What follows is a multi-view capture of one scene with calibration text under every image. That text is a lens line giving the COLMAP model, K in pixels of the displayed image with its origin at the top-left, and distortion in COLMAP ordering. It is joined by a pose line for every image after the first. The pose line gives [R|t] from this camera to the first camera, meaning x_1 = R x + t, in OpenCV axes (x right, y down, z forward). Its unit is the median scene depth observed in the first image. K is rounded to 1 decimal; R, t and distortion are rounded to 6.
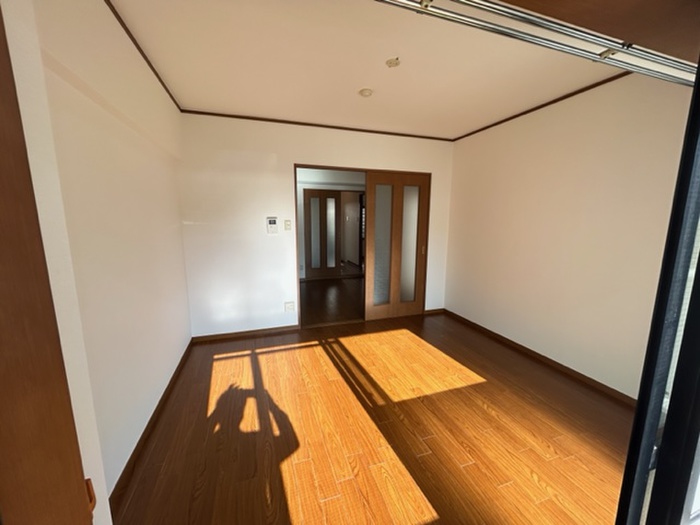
lens RADIAL K [[280.1, 0, 350.0], [0, 280.1, 262.5], [0, 0, 1]] dist [0.000231, 0.000080]
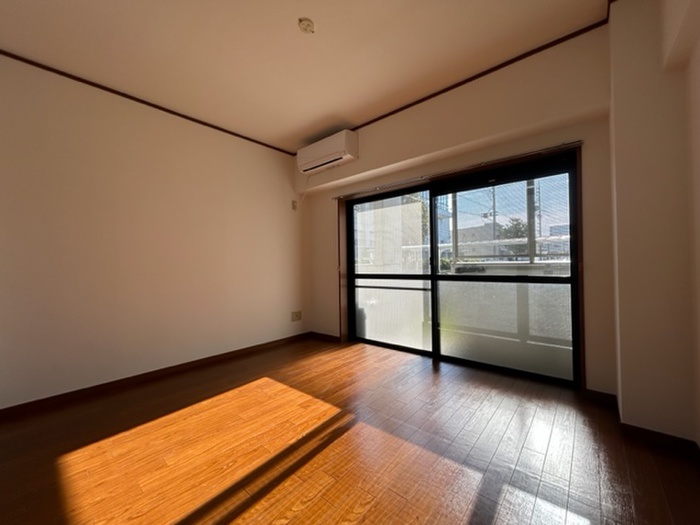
lens RADIAL K [[280.1, 0, 350.0], [0, 280.1, 262.5], [0, 0, 1]] dist [0.000231, 0.000080]
pose [[-0.508429, 0.016399, 0.860948, -0.527527], [0.145291, 0.987118, 0.066999, -0.011180], [-0.848758, 0.159152, -0.504262, 1.143815]]
